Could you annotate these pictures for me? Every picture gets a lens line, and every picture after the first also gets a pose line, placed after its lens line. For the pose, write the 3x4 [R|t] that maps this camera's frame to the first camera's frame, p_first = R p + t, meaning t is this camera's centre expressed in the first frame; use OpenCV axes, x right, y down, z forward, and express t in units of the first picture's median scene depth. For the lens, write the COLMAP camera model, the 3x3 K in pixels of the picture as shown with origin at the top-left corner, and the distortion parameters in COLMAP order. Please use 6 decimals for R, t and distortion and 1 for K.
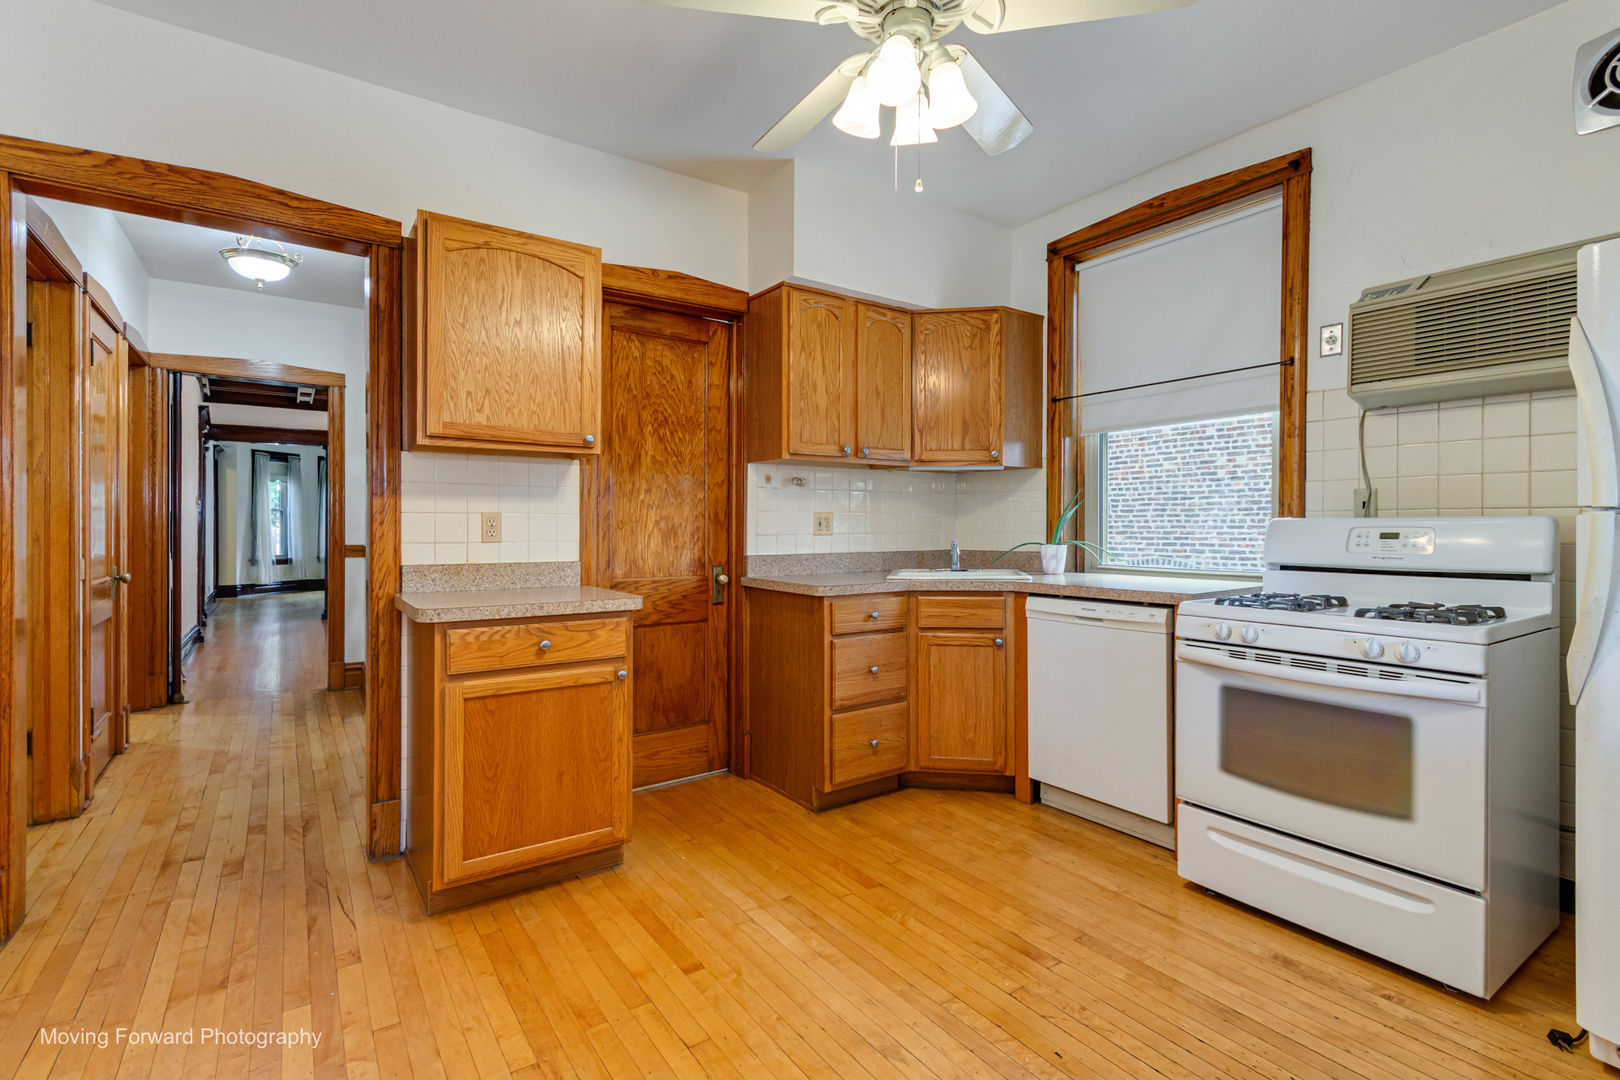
lens RADIAL K [[754.3, 0, 818.7], [0, 754.3, 534.2], [0, 0, 1]] dist [0.002501, 0.001127]
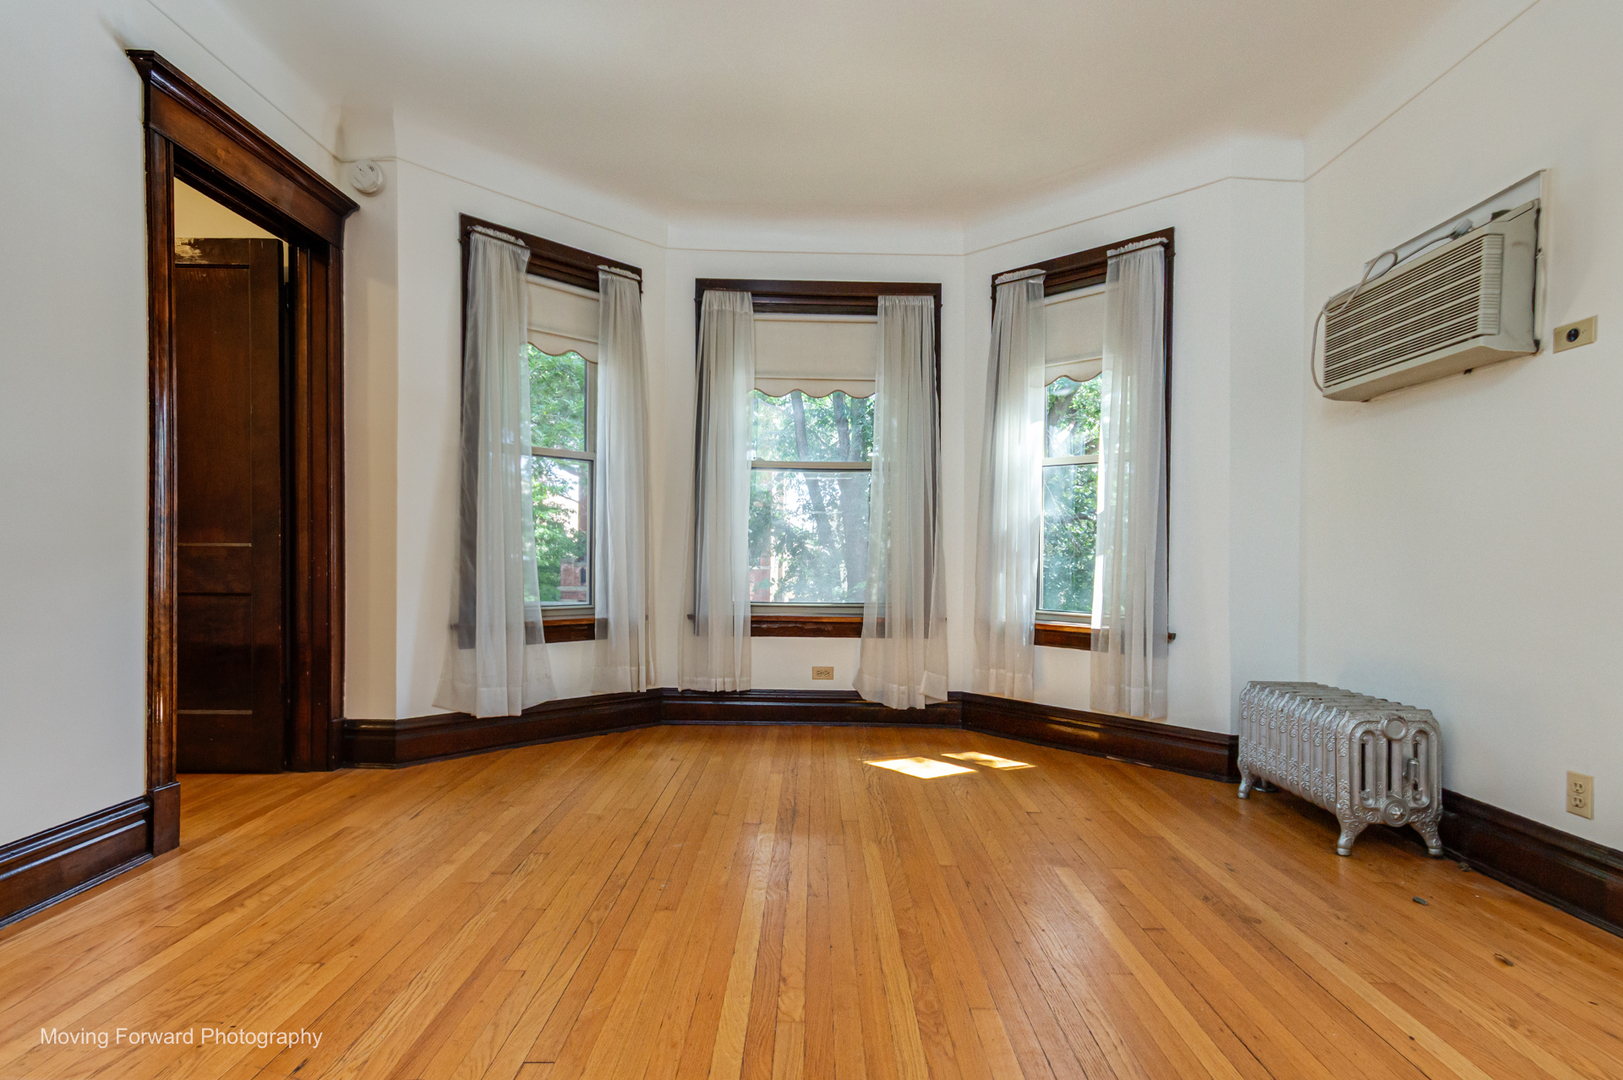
lens RADIAL K [[755.7, 0, 802.4], [0, 755.7, 570.6], [0, 0, 1]] dist [0.002501, 0.001127]
pose [[0.818333, 0.015393, -0.574538, -1.405834], [-0.016293, 0.999861, 0.003582, 0.032835], [0.574513, 0.006430, 0.818470, 2.424717]]
